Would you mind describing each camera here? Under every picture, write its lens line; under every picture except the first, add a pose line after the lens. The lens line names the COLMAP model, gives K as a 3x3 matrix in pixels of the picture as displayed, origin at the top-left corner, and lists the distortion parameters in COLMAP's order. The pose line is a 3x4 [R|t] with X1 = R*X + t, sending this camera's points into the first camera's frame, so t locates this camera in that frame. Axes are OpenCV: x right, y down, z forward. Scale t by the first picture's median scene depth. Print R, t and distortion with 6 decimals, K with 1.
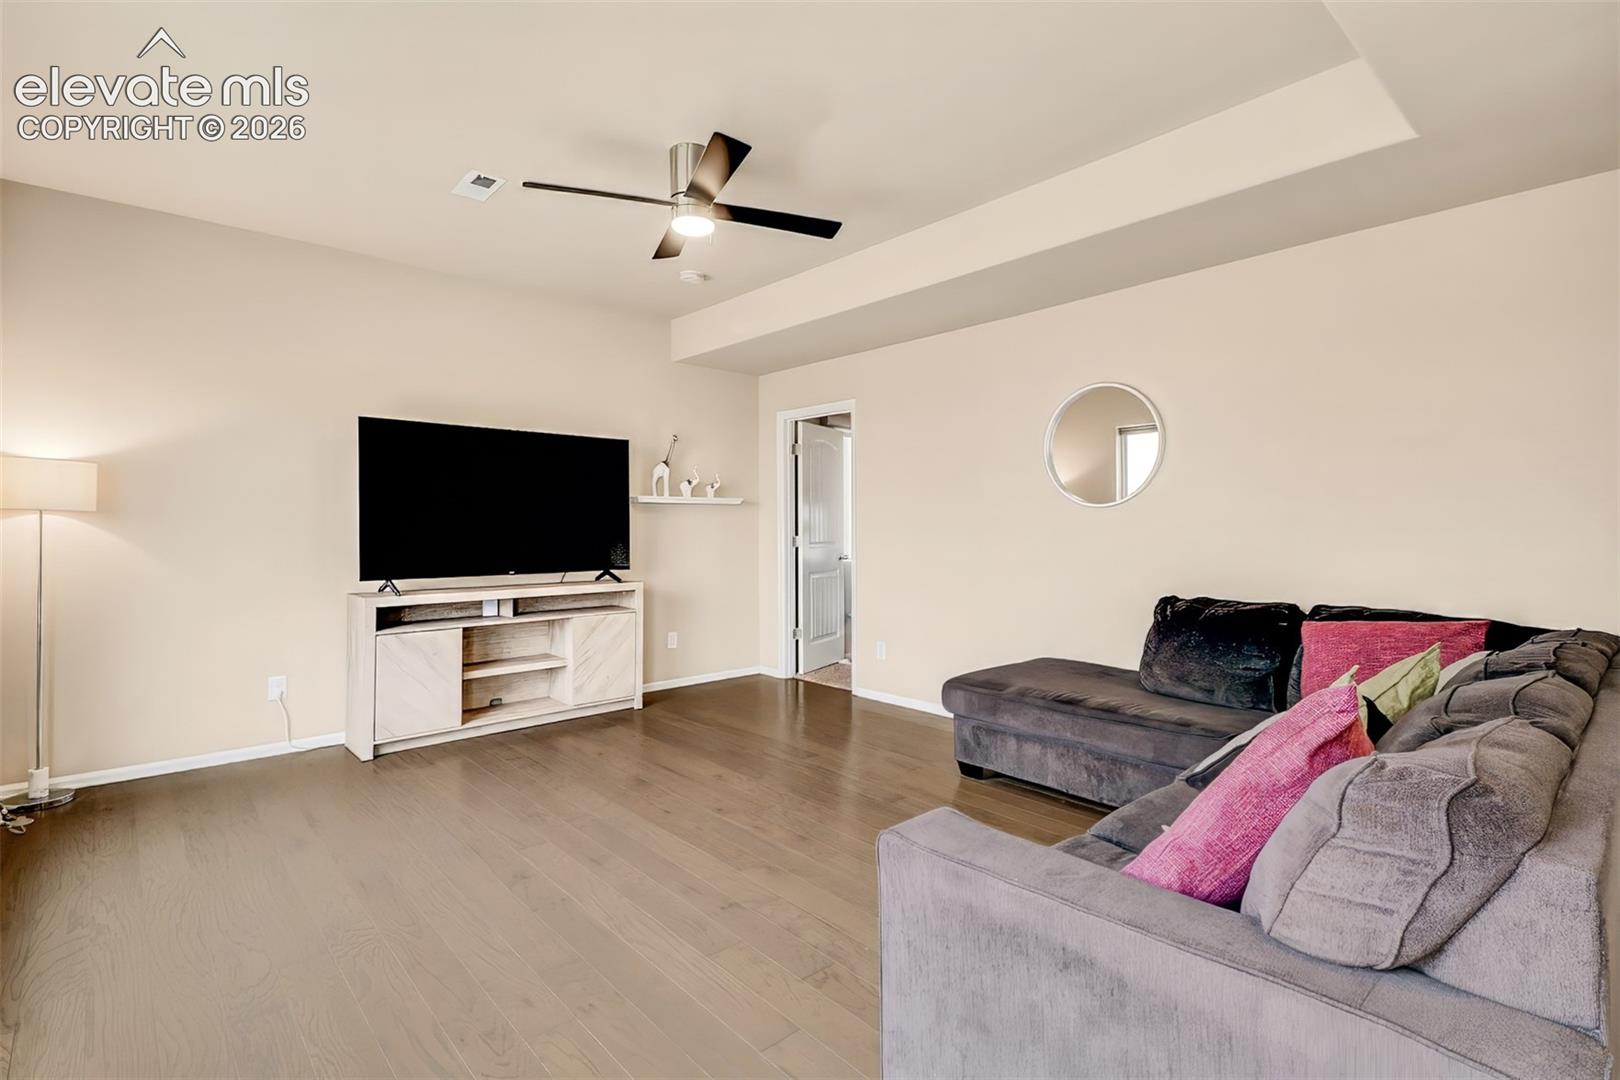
lens RADIAL K [[754.0, 0, 816.2], [0, 754.0, 514.1], [0, 0, 1]] dist [0.066946, -0.030052]
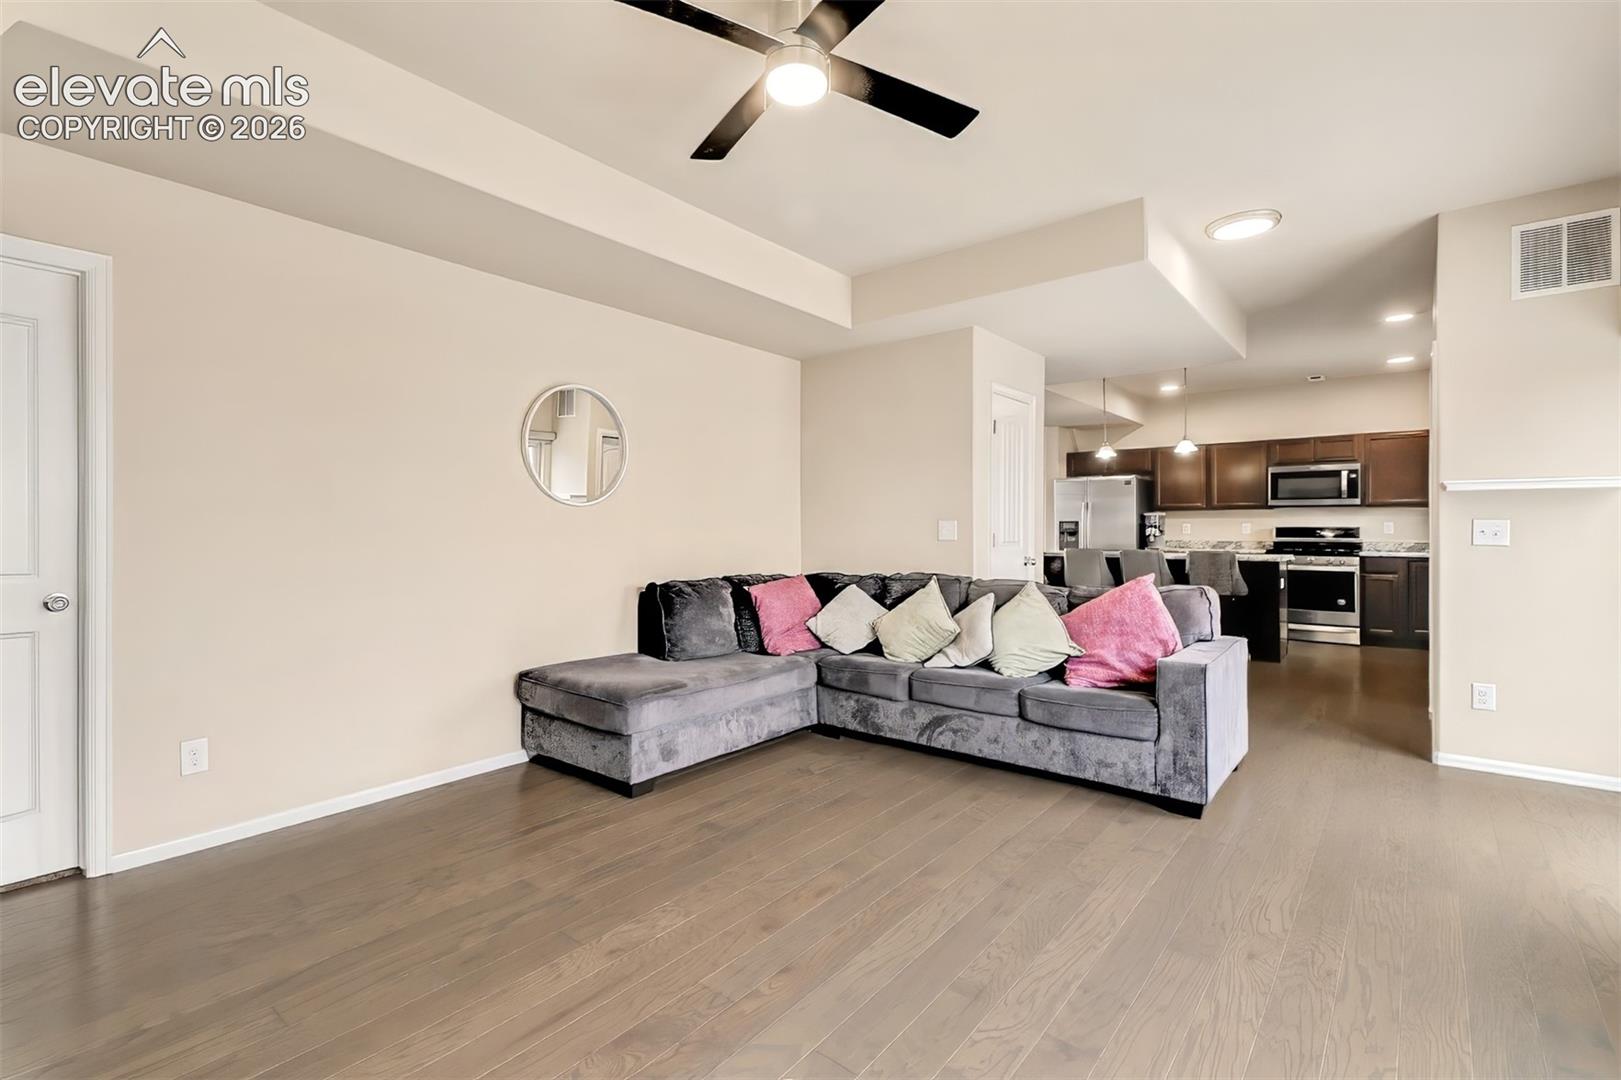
lens RADIAL K [[753.0, 0, 756.8], [0, 753.0, 520.1], [0, 0, 1]] dist [0.031174, 0.000049]
pose [[-0.122046, 0.015461, 0.992404, -0.953662], [-0.012707, 0.999772, -0.017139, 0.031425], [-0.992443, -0.014702, -0.121822, 1.275322]]
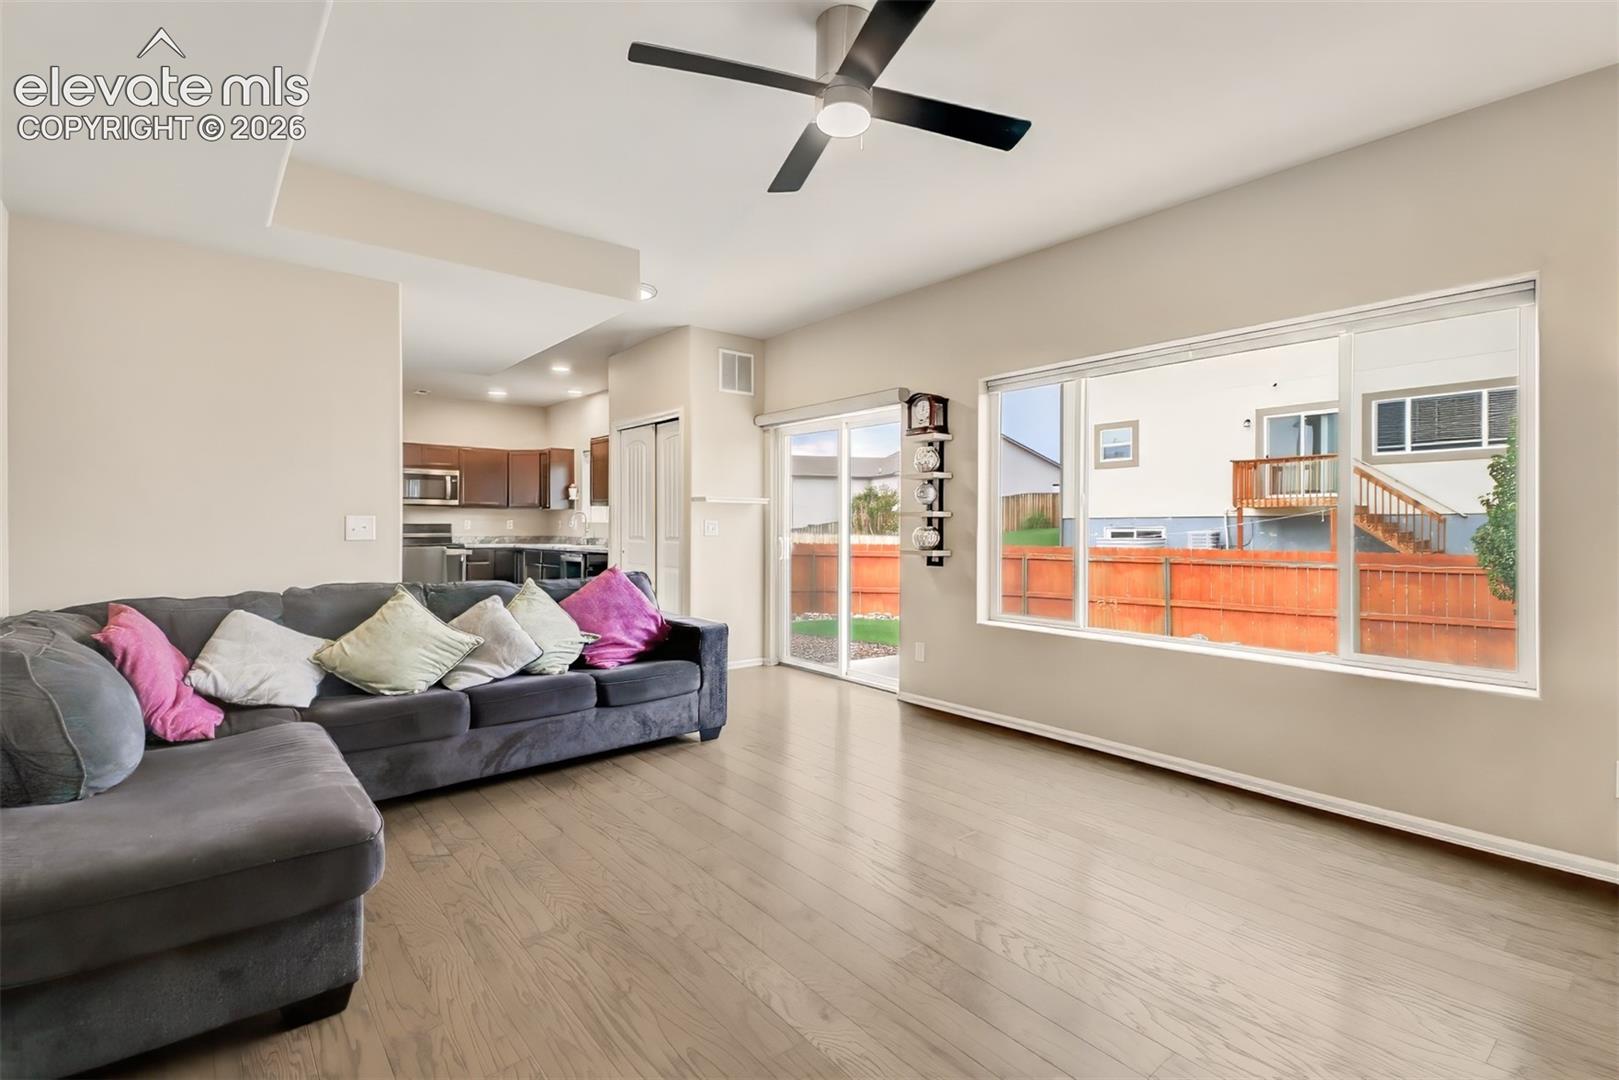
lens RADIAL K [[753.5, 0, 815.6], [0, 753.5, 514.1], [0, 0, 1]] dist [0.066946, -0.030052]
pose [[-0.998599, 0.005532, 0.052616, -0.209299], [0.004134, 0.999636, -0.026642, 0.033625], [-0.052745, -0.026387, -0.998259, 1.988627]]
